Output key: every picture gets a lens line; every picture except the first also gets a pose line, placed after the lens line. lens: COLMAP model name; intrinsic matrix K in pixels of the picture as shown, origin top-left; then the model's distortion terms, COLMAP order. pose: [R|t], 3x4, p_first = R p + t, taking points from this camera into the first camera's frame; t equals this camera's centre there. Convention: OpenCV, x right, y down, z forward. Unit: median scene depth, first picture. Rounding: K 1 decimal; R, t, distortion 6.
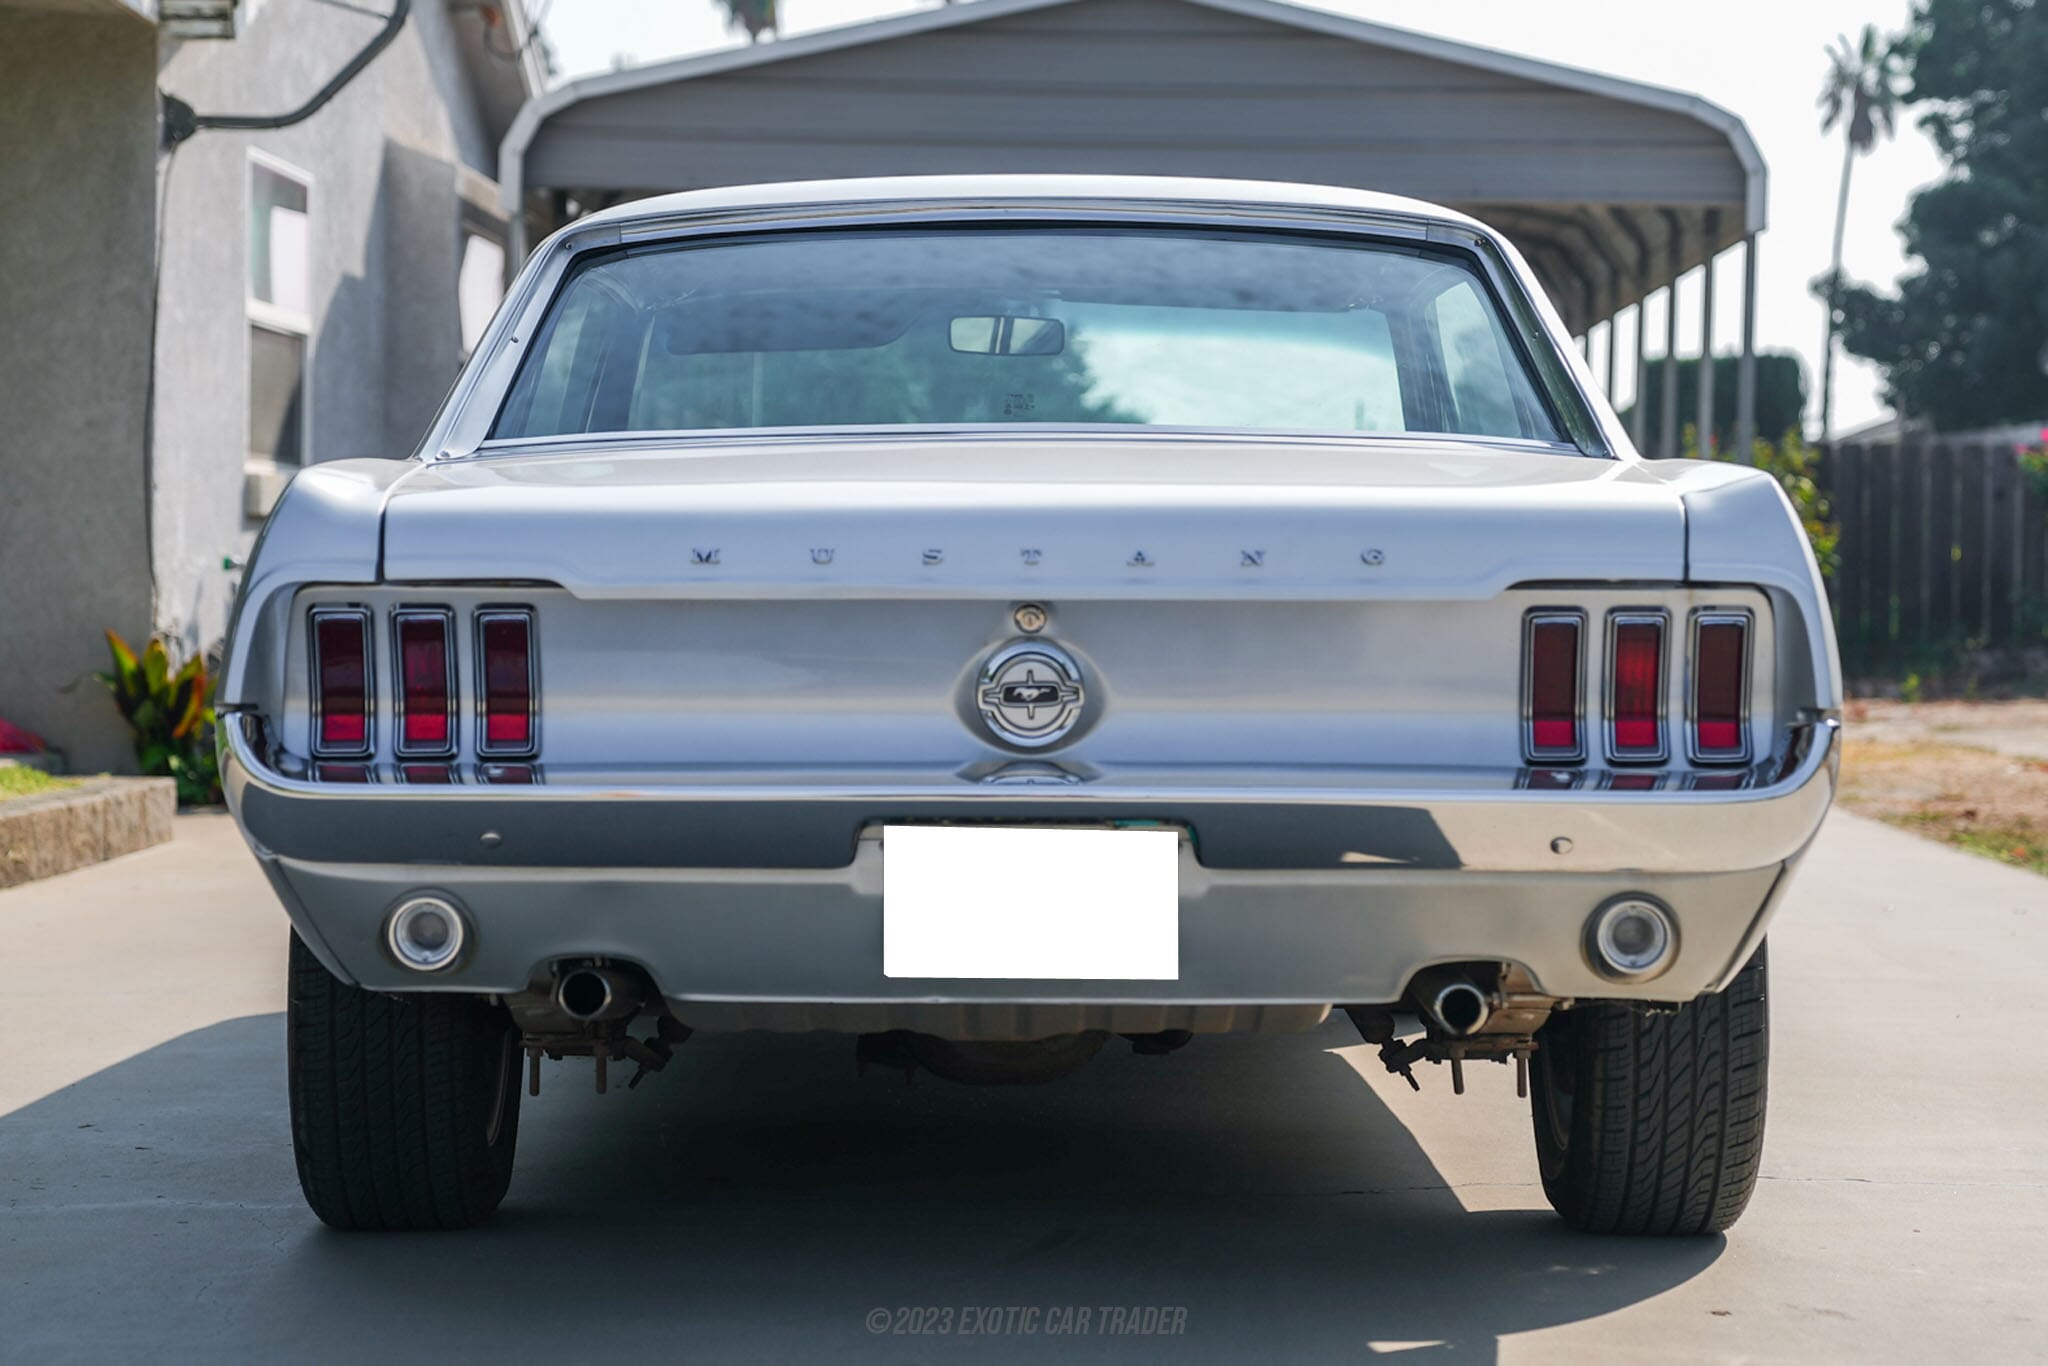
lens RADIAL K [[3481.7, 0, 1025.9], [0, 3481.7, 678.8], [0, 0, 1]] dist [0.188208, 0.000000]
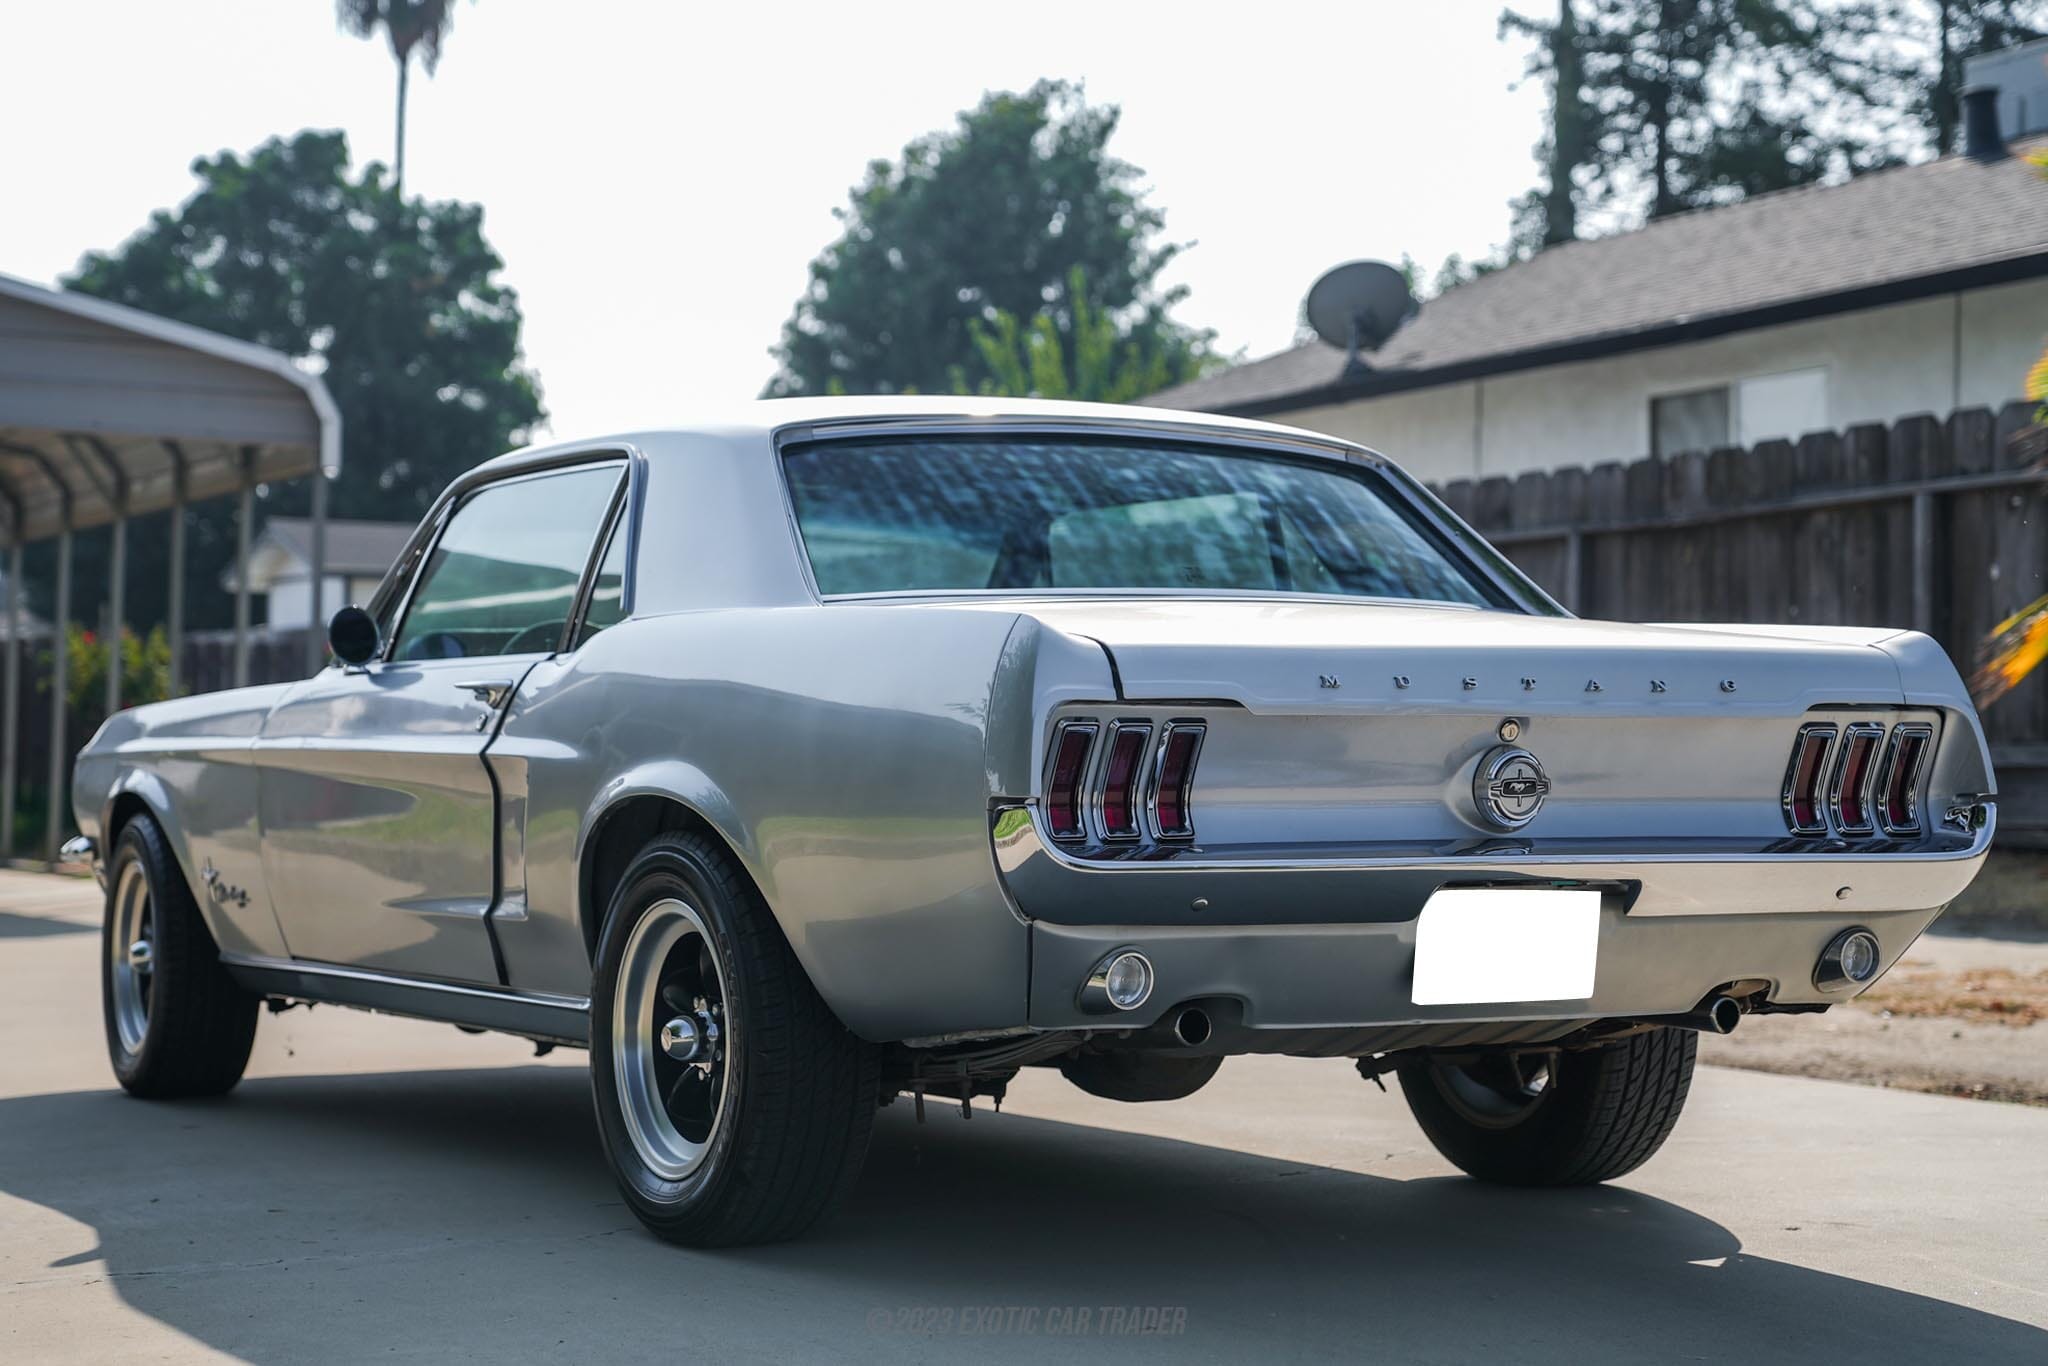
lens RADIAL K [[3481.7, 0, 1018.0], [0, 3481.7, 687.5], [0, 0, 1]] dist [0.188208, 0.000000]
pose [[0.882034, 0.006470, 0.471142, -0.794414], [0.002273, 0.999836, -0.017984, -0.010132], [-0.471180, 0.016933, 0.881874, -0.088685]]
